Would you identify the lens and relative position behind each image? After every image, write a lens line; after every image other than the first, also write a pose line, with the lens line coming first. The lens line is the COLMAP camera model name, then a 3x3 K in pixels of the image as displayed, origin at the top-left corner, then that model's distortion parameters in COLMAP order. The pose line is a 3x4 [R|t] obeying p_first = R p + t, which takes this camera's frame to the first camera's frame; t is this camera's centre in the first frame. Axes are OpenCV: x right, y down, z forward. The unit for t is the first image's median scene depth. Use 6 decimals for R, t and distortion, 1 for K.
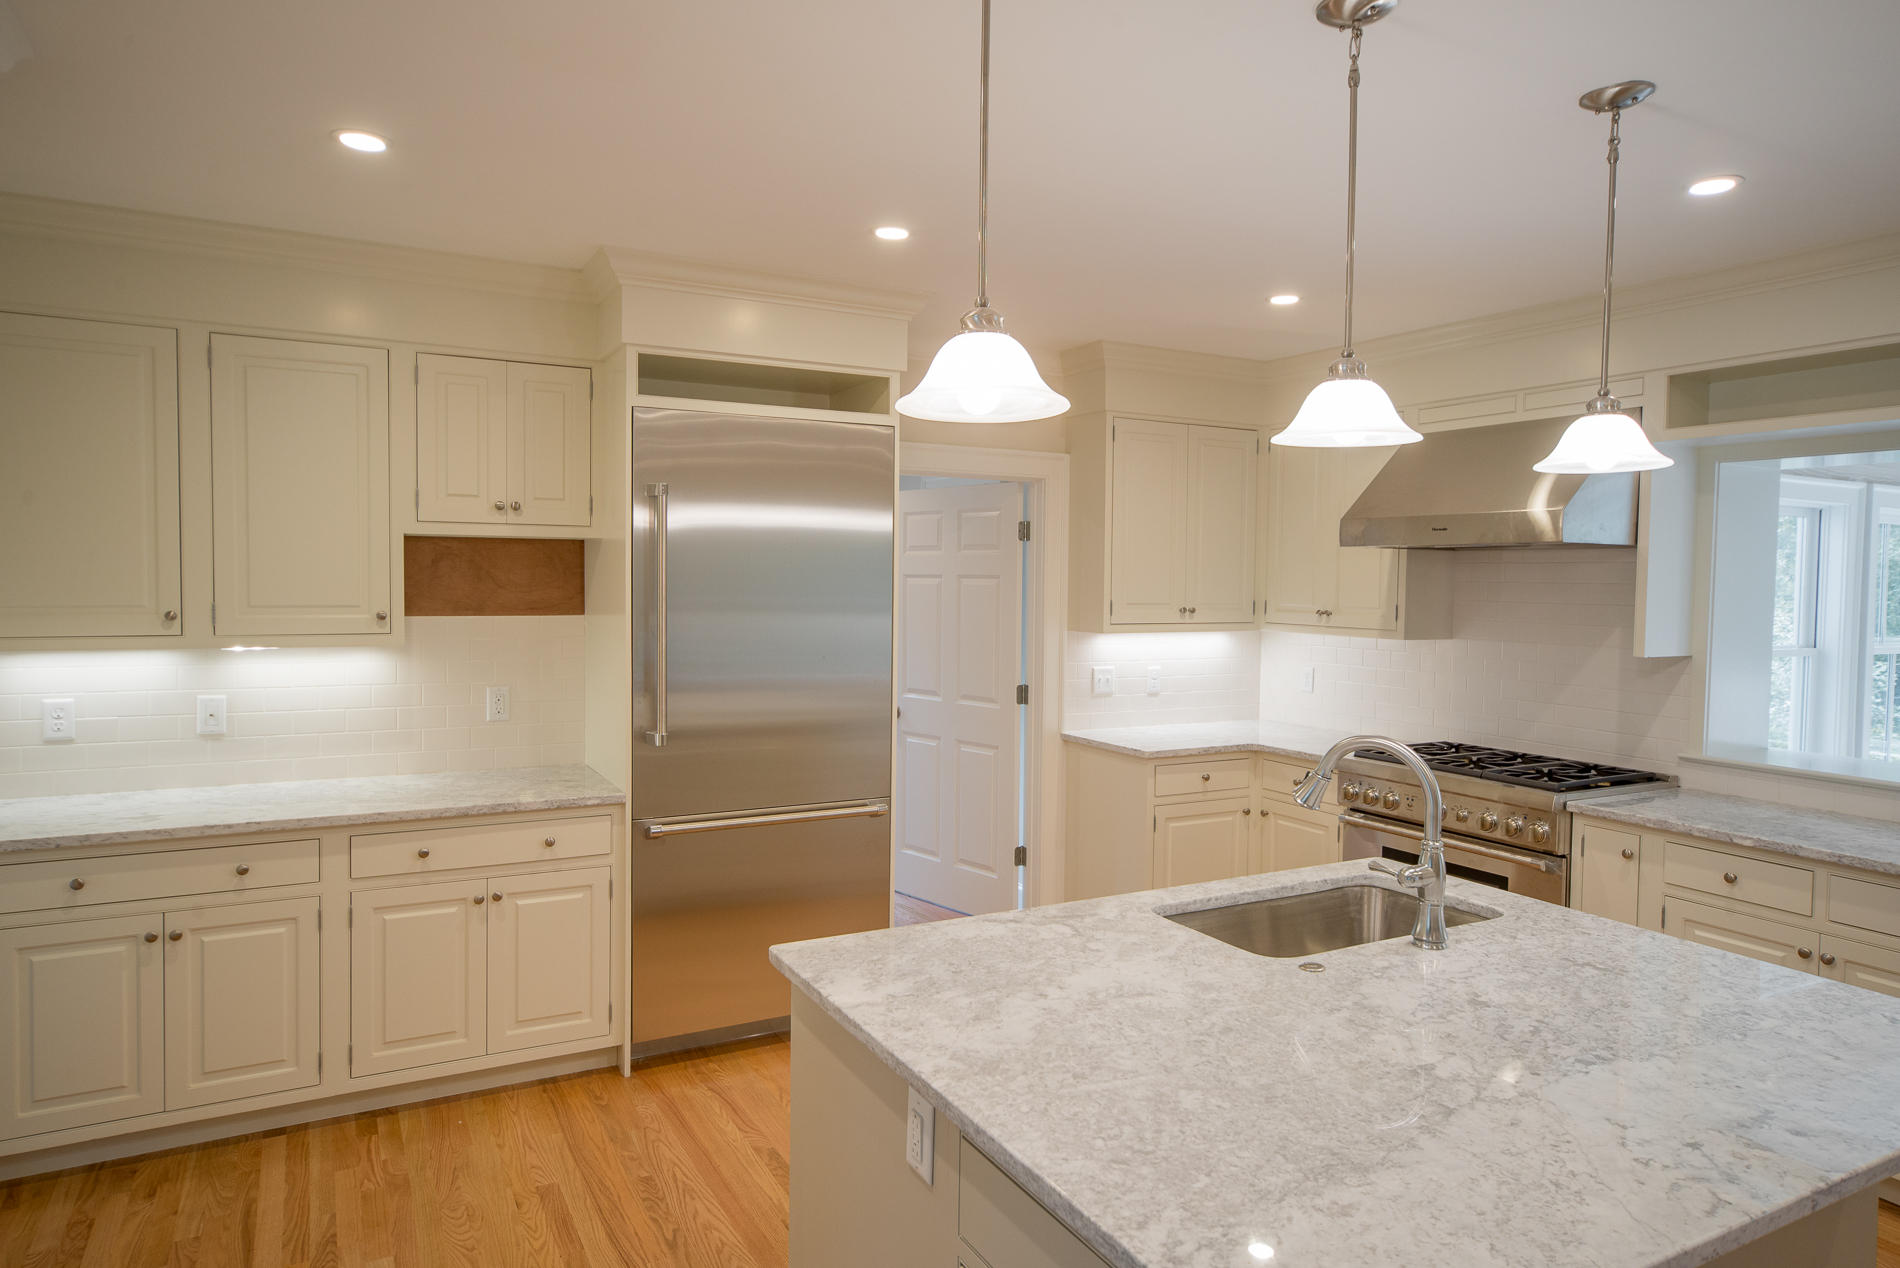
lens RADIAL K [[1164.8, 0, 945.4], [0, 1164.8, 623.1], [0, 0, 1]] dist [0.003114, 0.001641]
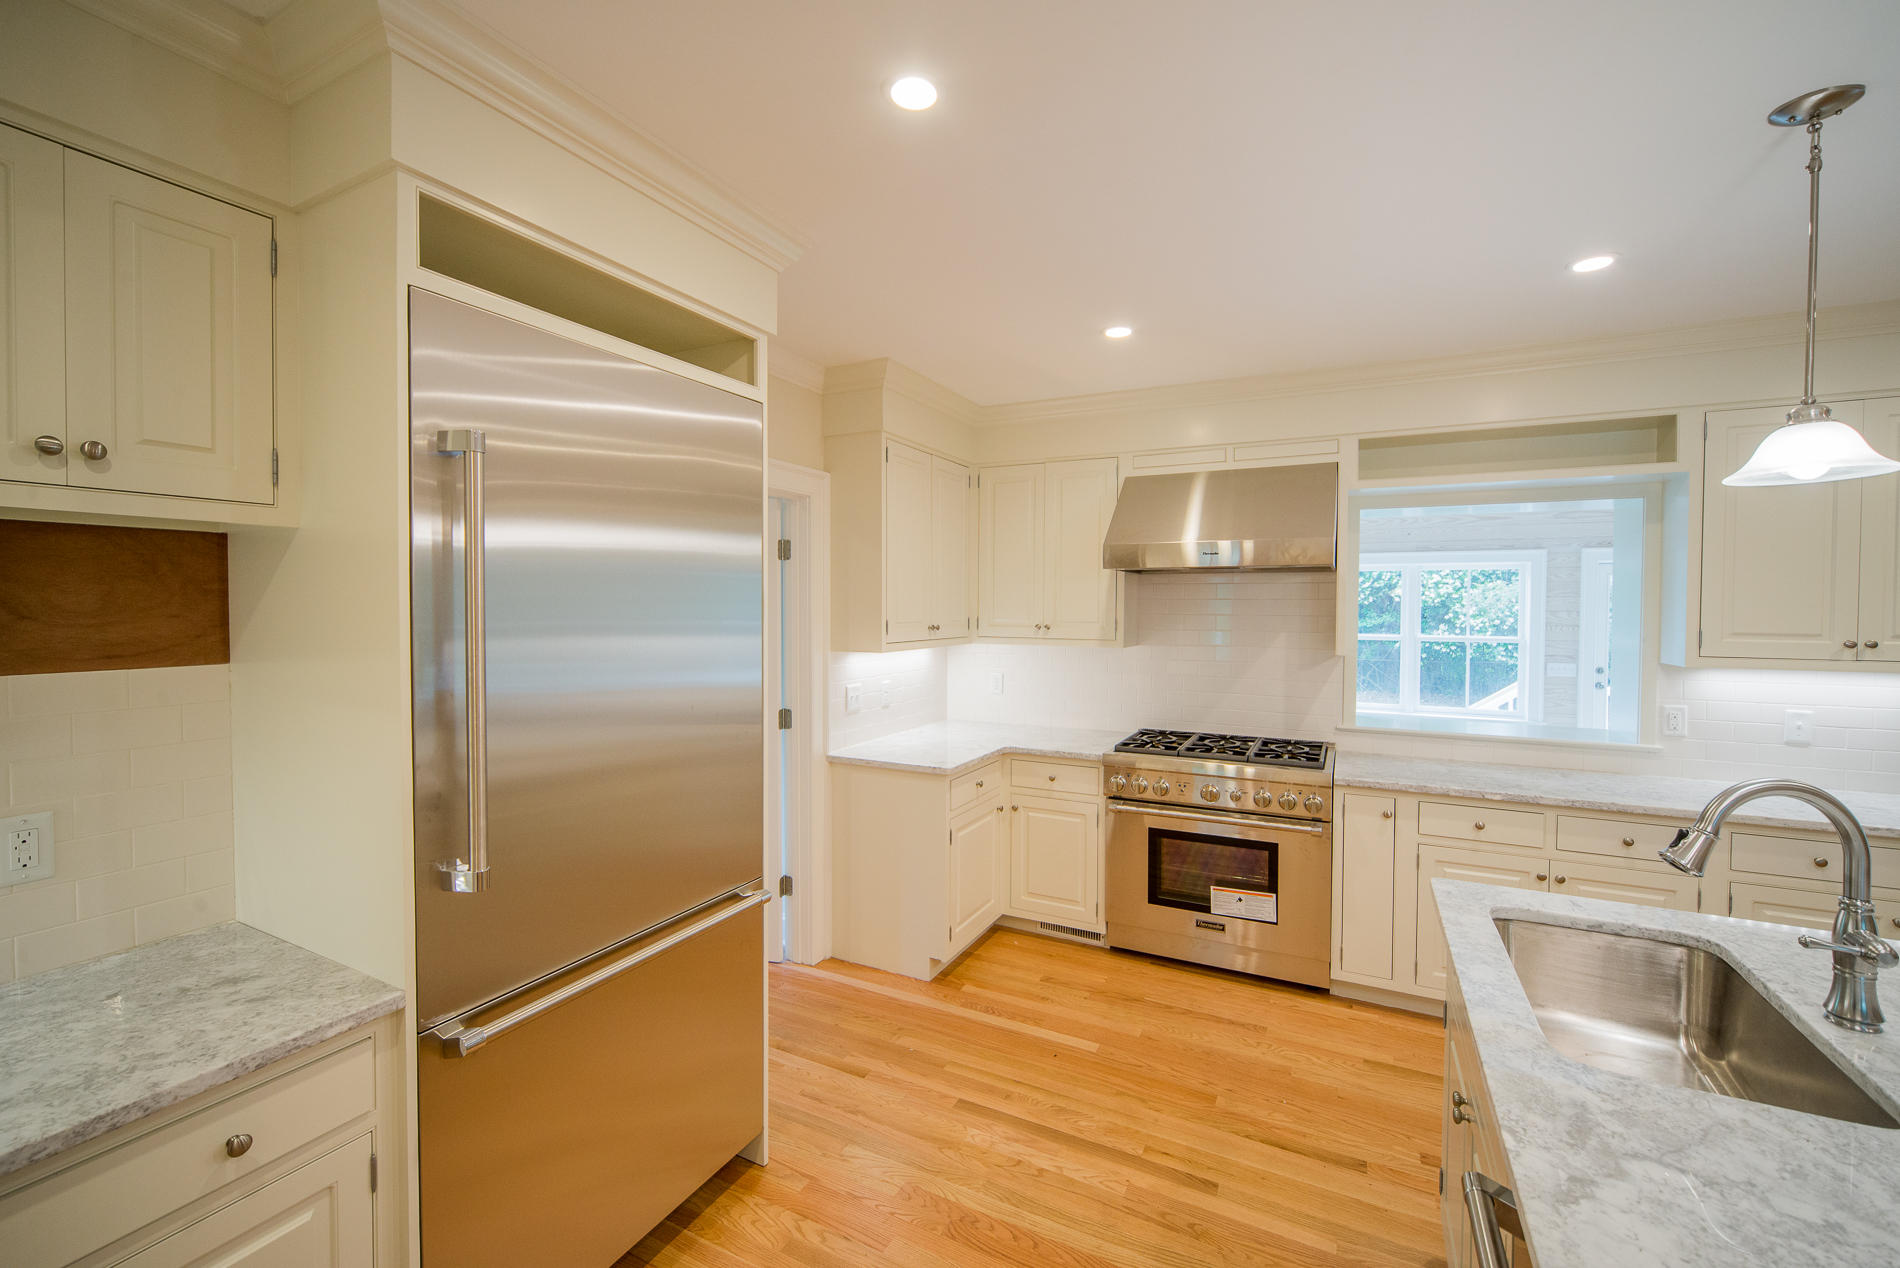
lens RADIAL K [[785.0, 0, 946.0], [0, 785.0, 621.8], [0, 0, 1]] dist [-0.013006, 0.002833]
pose [[0.828088, -0.021434, 0.560188, -0.268808], [0.028824, 0.999575, -0.004363, -0.018186], [-0.559857, 0.019760, 0.828354, 0.559328]]
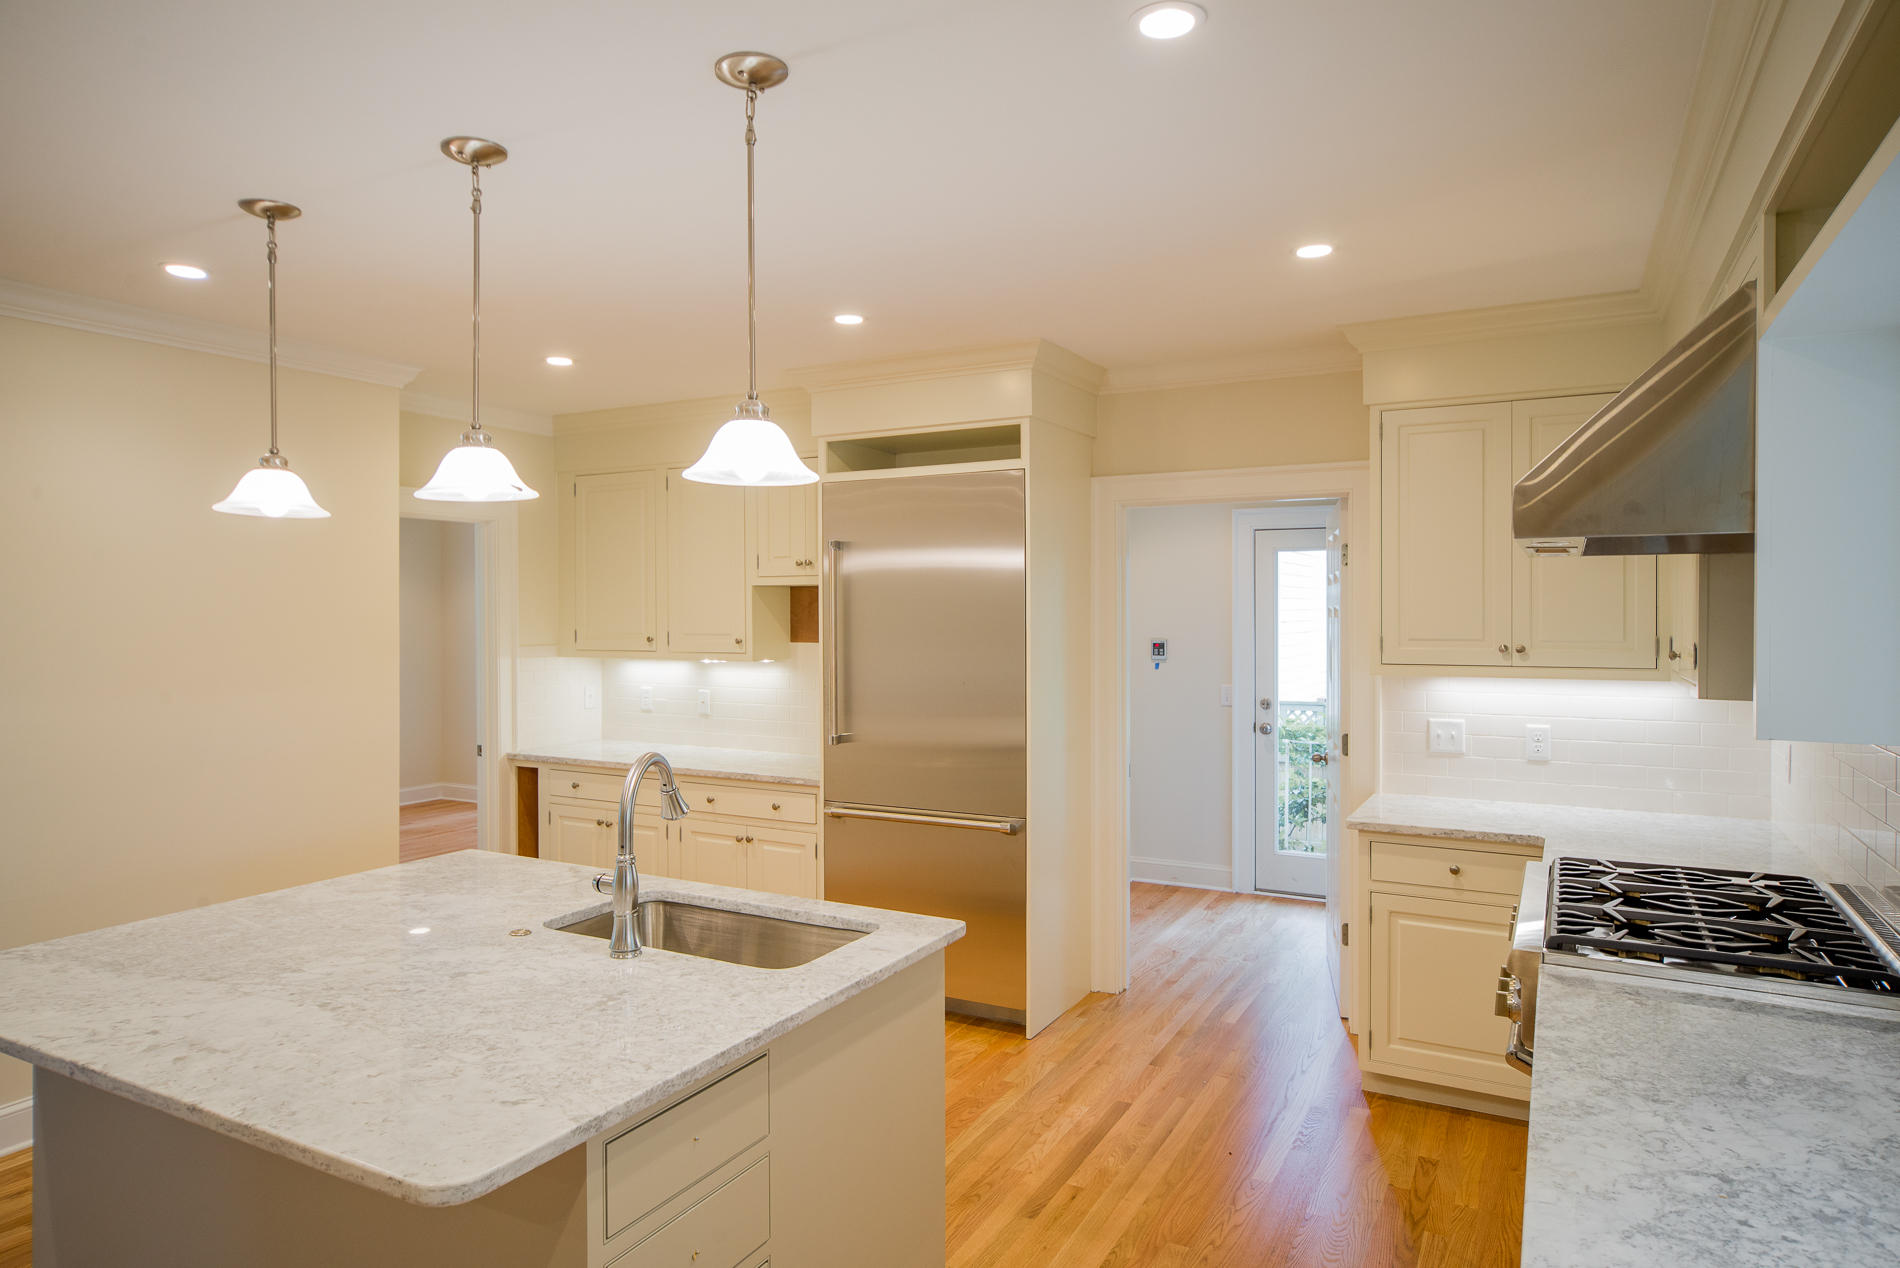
lens RADIAL K [[1153.4, 0, 938.5], [0, 1153.4, 627.7], [0, 0, 1]] dist [-0.004133, 0.000431]
pose [[0.540483, -0.001218, -0.841354, 0.893586], [-0.025574, 0.999513, -0.017875, -0.003087], [0.840966, 0.031178, 0.540189, 0.416371]]
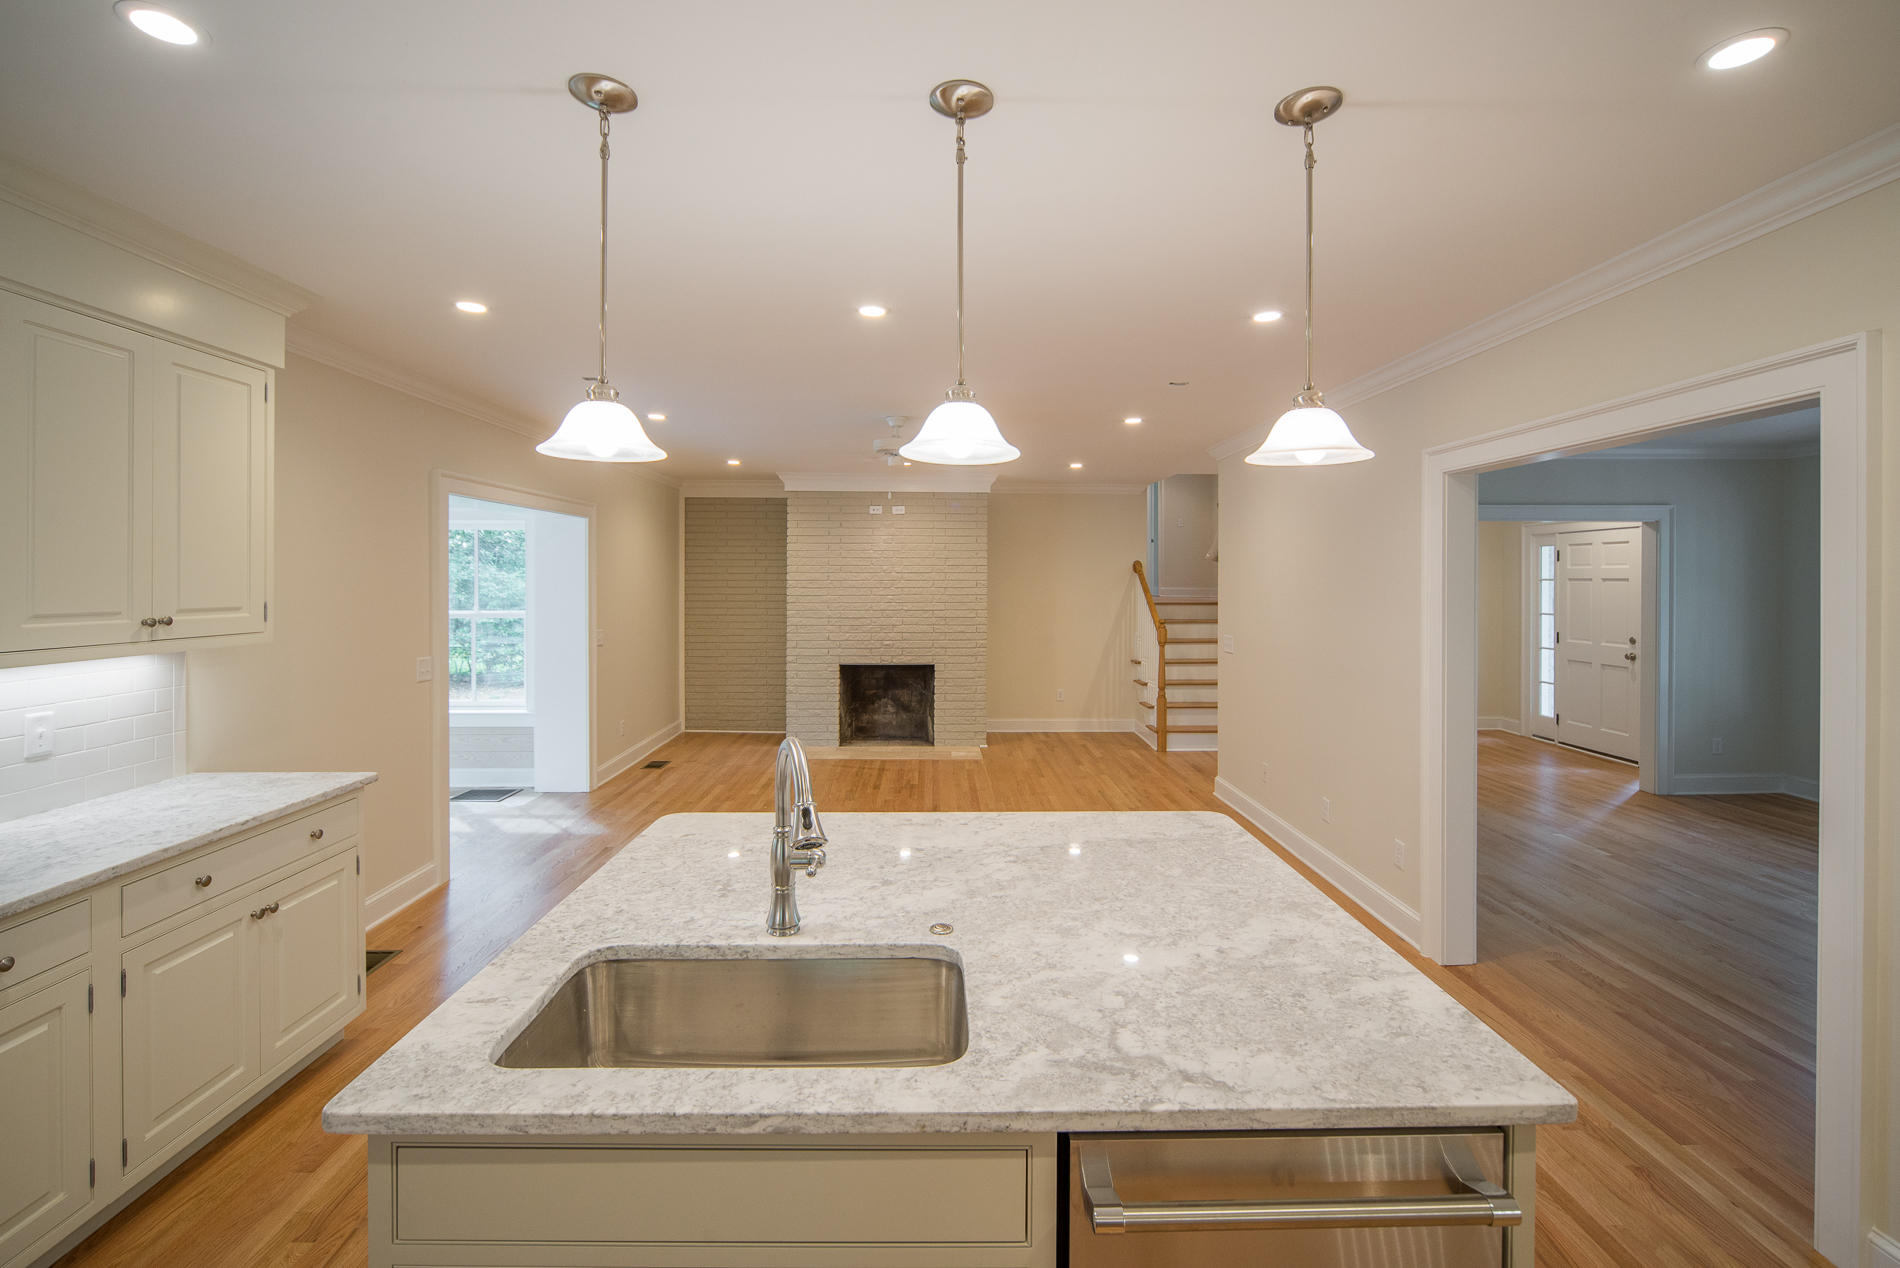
lens RADIAL K [[822.3, 0, 955.8], [0, 822.3, 580.7], [0, 0, 1]] dist [-0.013927, 0.000259]
pose [[-0.889496, -0.016575, 0.456642, -0.022111], [0.002411, 0.999158, 0.040964, -0.033367], [-0.456936, 0.037539, -0.888707, 0.964995]]
